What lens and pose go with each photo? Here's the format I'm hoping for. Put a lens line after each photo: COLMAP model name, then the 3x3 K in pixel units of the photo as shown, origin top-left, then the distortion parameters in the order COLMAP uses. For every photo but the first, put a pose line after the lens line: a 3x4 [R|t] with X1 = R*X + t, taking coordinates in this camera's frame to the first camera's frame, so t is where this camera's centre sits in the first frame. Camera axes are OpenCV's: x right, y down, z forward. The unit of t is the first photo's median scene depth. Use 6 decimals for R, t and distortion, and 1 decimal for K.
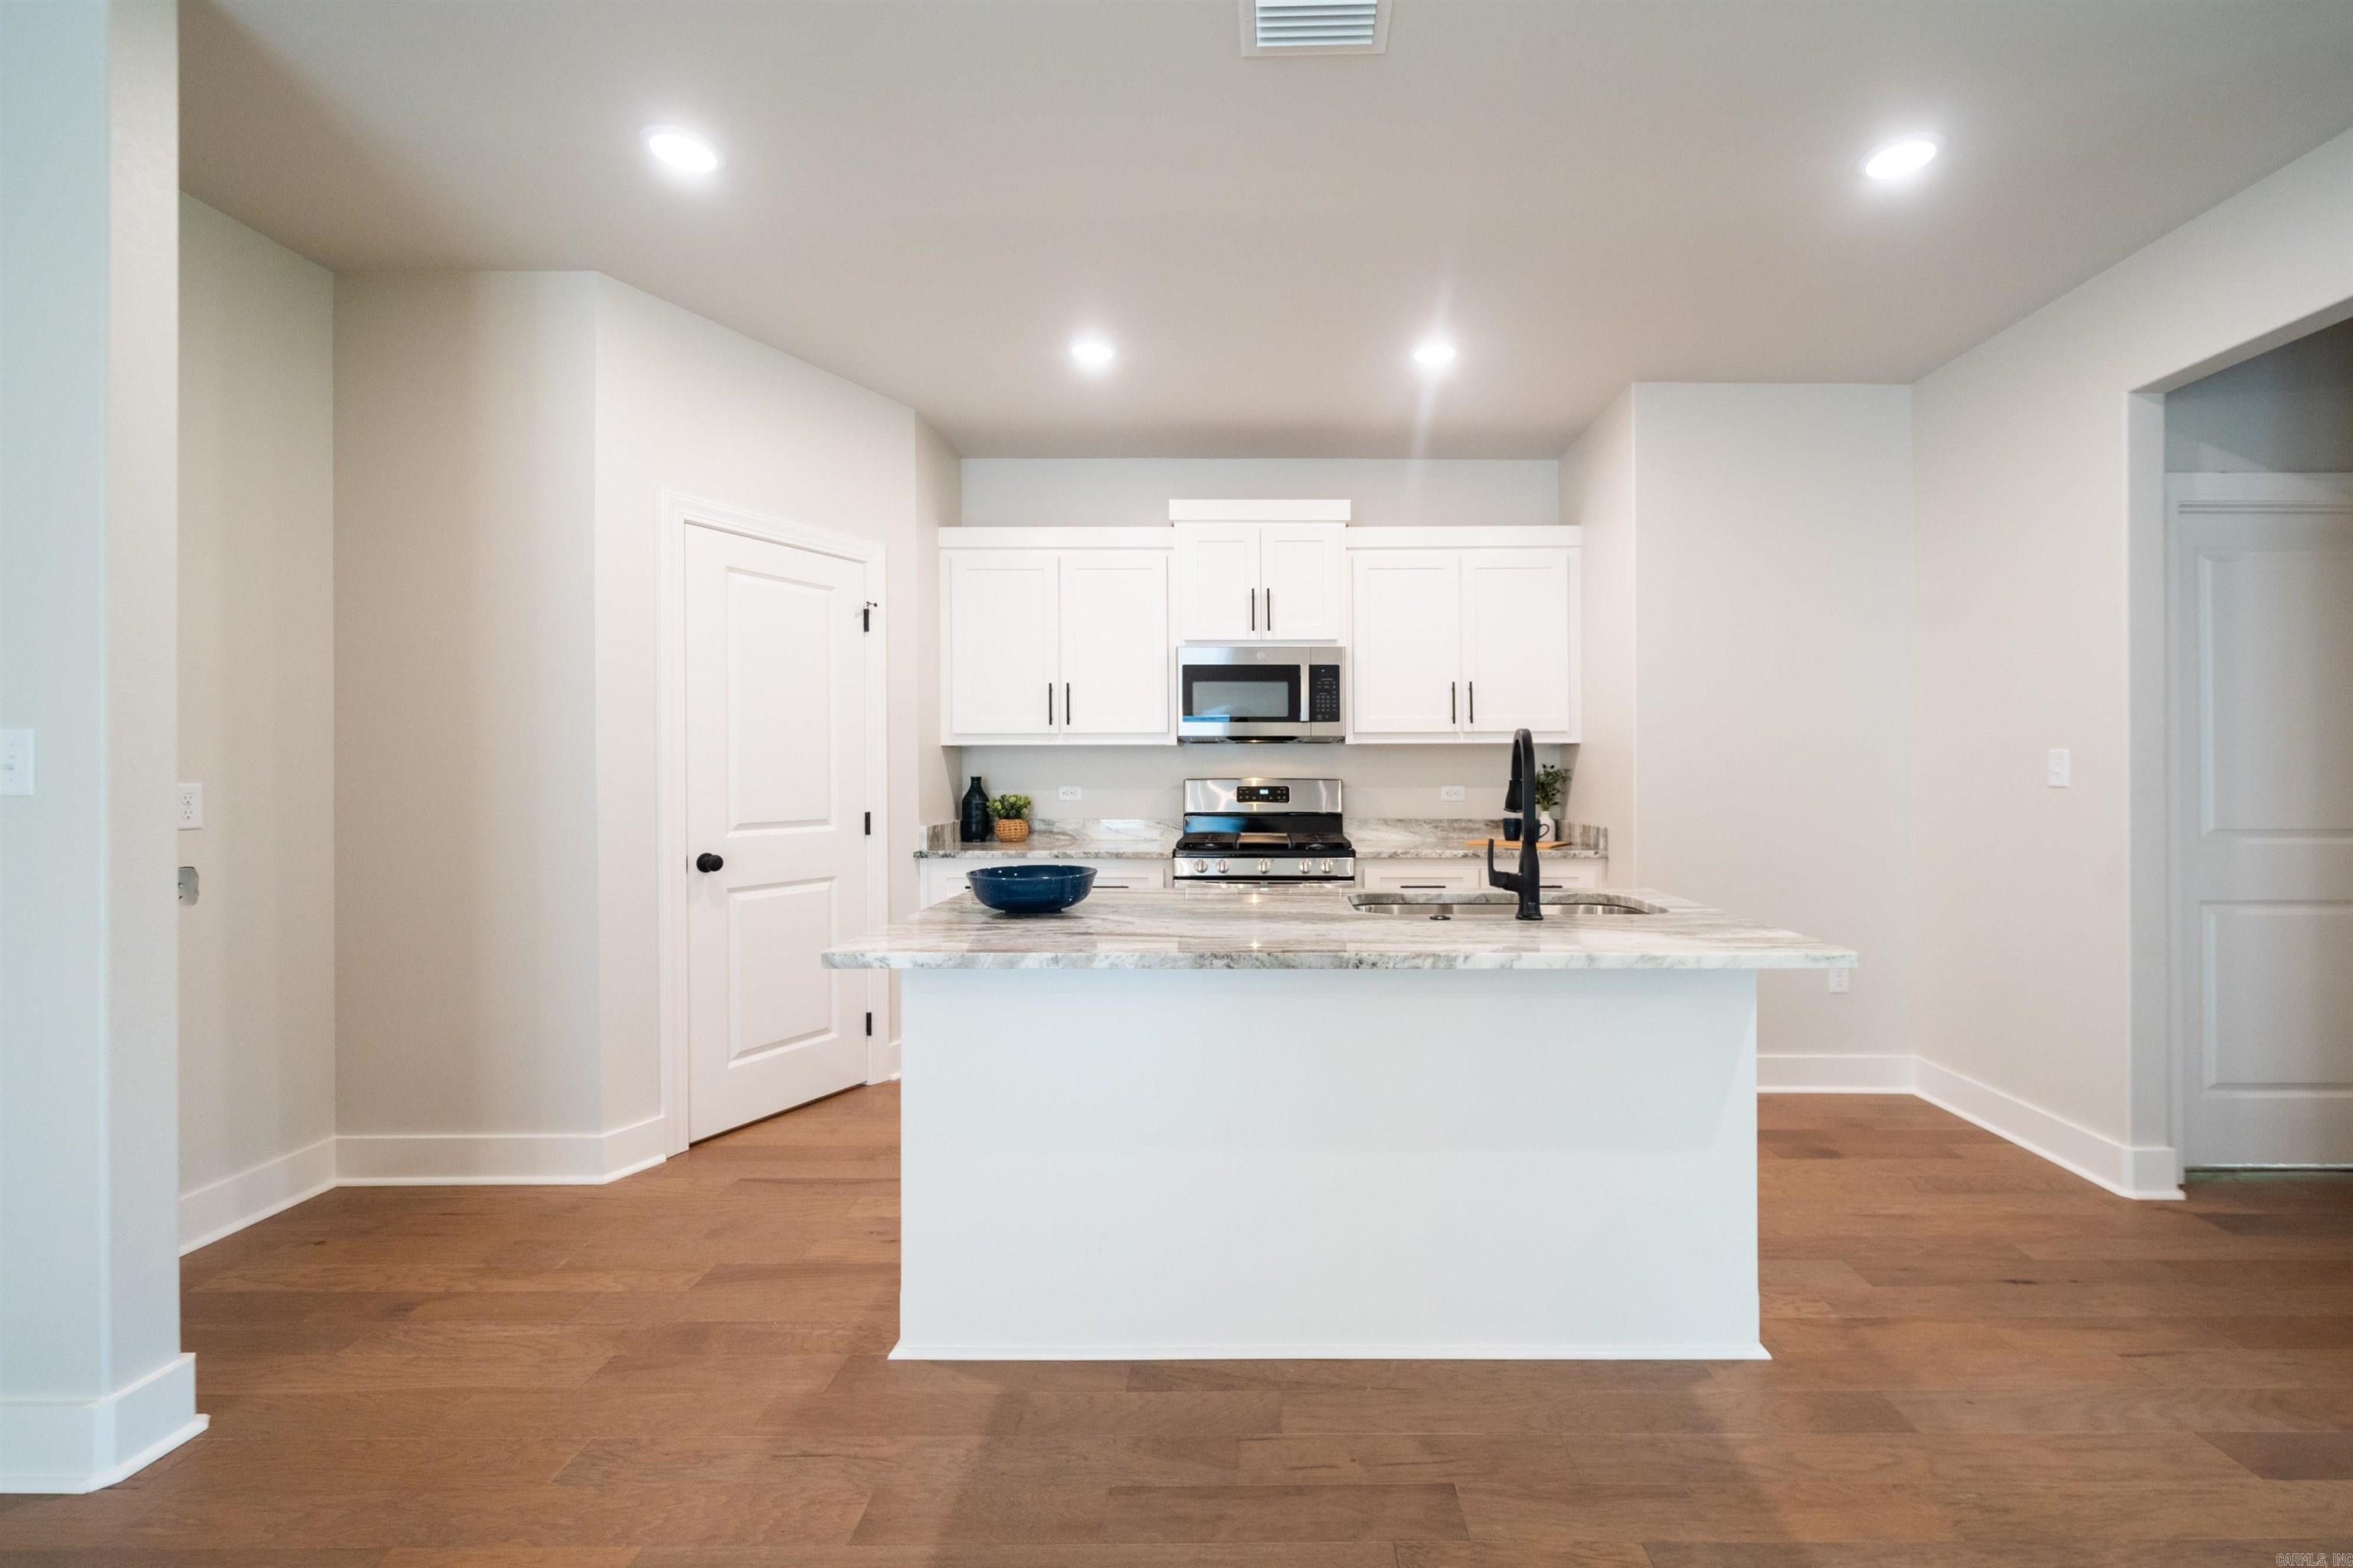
lens RADIAL K [[954.6, 0, 1183.2], [0, 954.6, 766.2], [0, 0, 1]] dist [-0.000807, -0.000038]
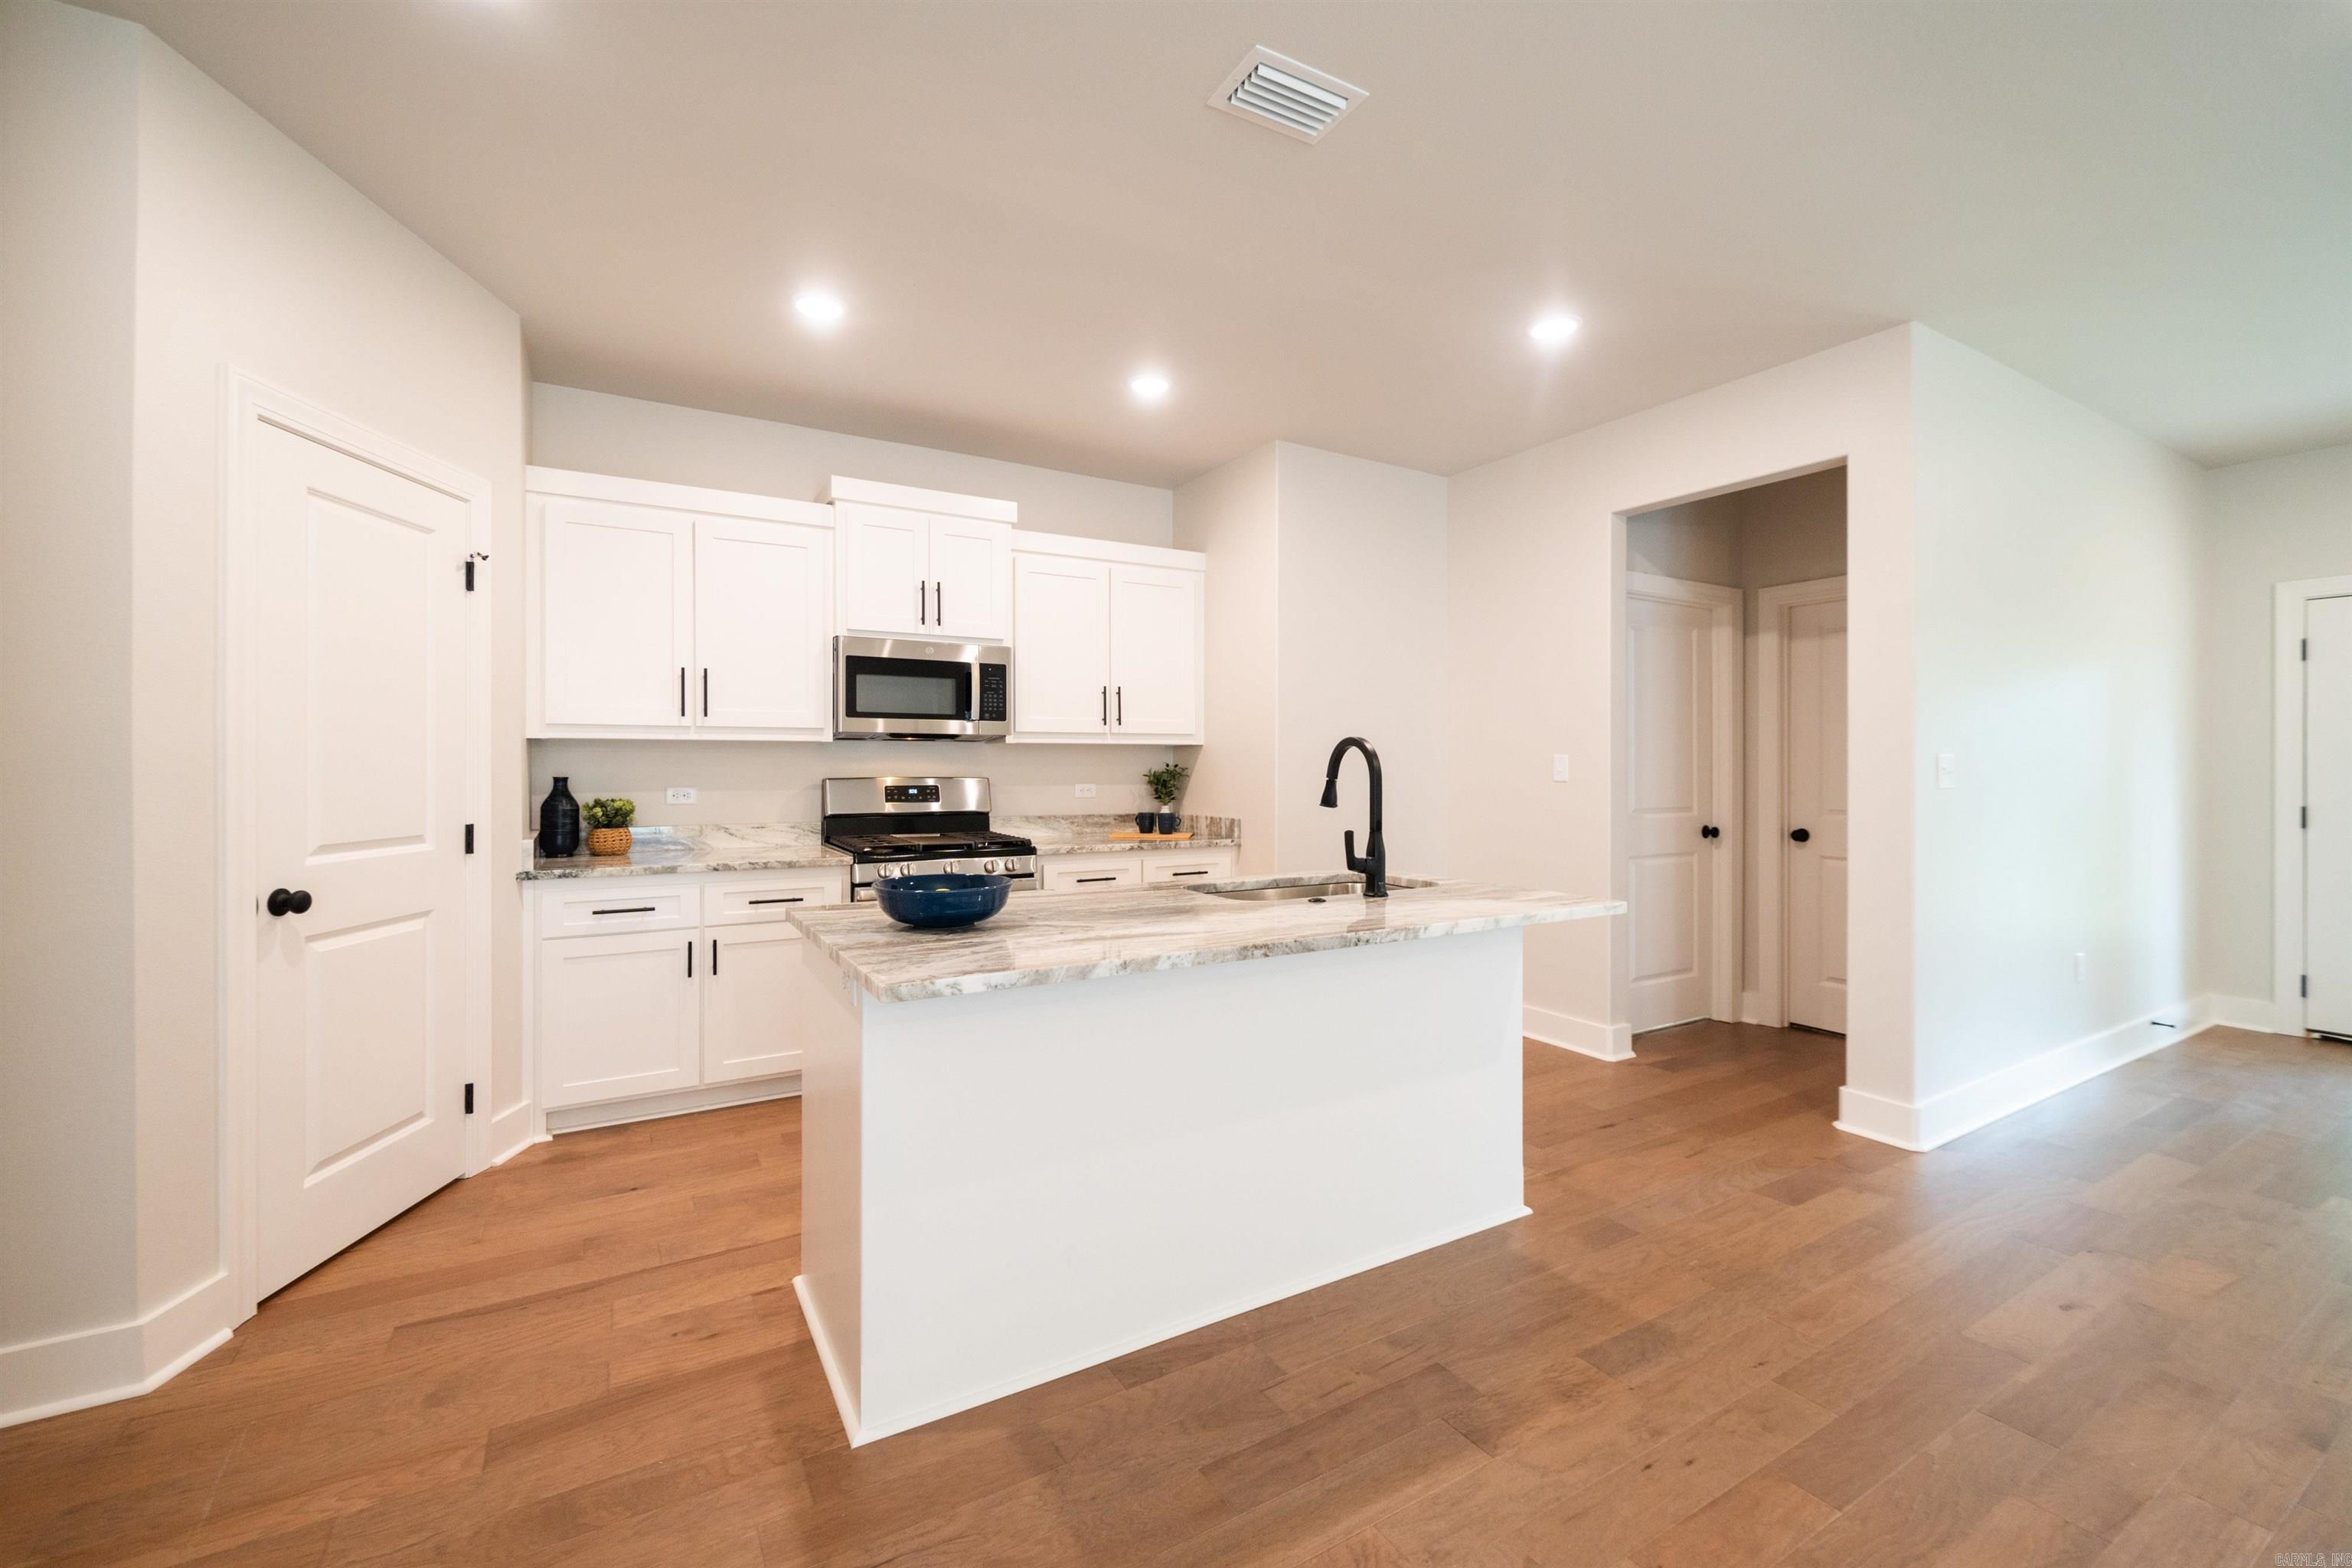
lens RADIAL K [[954.1, 0, 1182.7], [0, 954.1, 766.2], [0, 0, 1]] dist [-0.000807, -0.000038]
pose [[0.864358, 0.001217, 0.502876, -0.258834], [-0.003272, 0.999990, 0.003204, -0.003966], [-0.502867, -0.004415, 0.864352, 0.050320]]
